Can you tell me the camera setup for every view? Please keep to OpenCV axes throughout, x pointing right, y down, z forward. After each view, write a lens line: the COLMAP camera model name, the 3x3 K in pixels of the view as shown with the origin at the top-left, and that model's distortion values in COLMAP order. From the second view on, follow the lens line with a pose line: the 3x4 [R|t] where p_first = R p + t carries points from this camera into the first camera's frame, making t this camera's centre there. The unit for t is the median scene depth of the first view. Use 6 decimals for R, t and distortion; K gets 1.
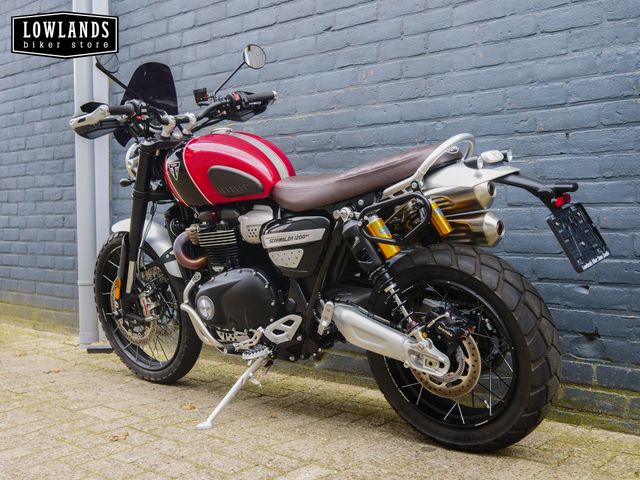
lens RADIAL K [[758.1, 0, 320.0], [0, 758.1, 240.0], [0, 0, 1]] dist [-0.011217, 0.005562]
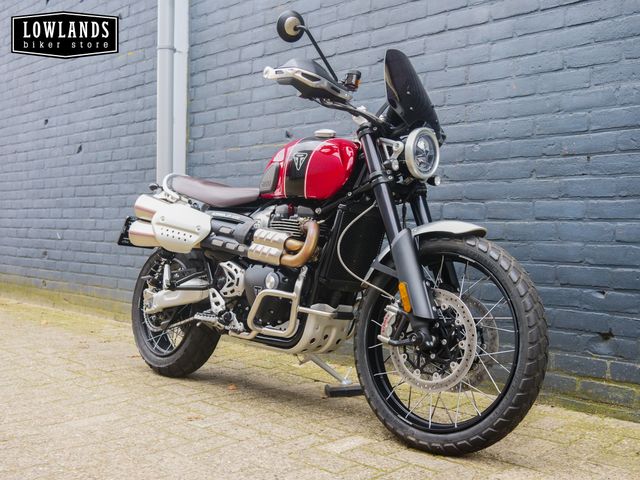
lens RADIAL K [[736.7, 0, 320.0], [0, 736.7, 240.0], [0, 0, 1]] dist [-0.007464, 0.012466]
pose [[0.996964, 0.022692, -0.074487, 0.009206], [-0.023541, 0.999667, -0.010536, 0.004940], [0.074223, 0.012258, 0.997166, -0.125713]]
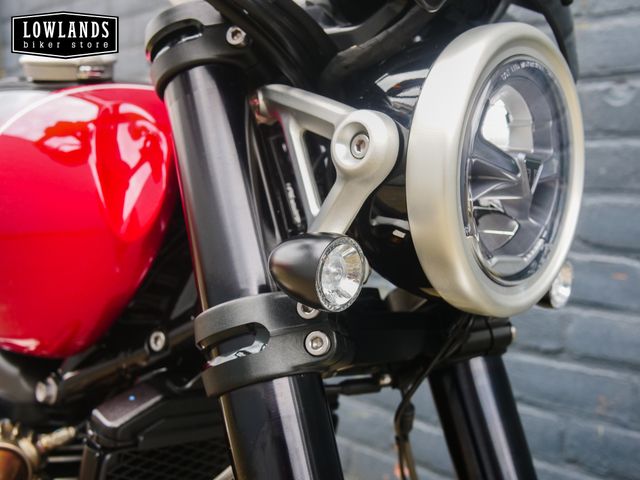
lens RADIAL K [[736.7, 0, 320.0], [0, 736.7, 240.0], [0, 0, 1]] dist [-0.007464, 0.012466]
pose [[0.997159, 0.012777, -0.074235, 0.038567], [-0.005587, 0.995340, 0.096265, -0.122182], [0.075119, -0.095576, 0.992584, 0.668387]]
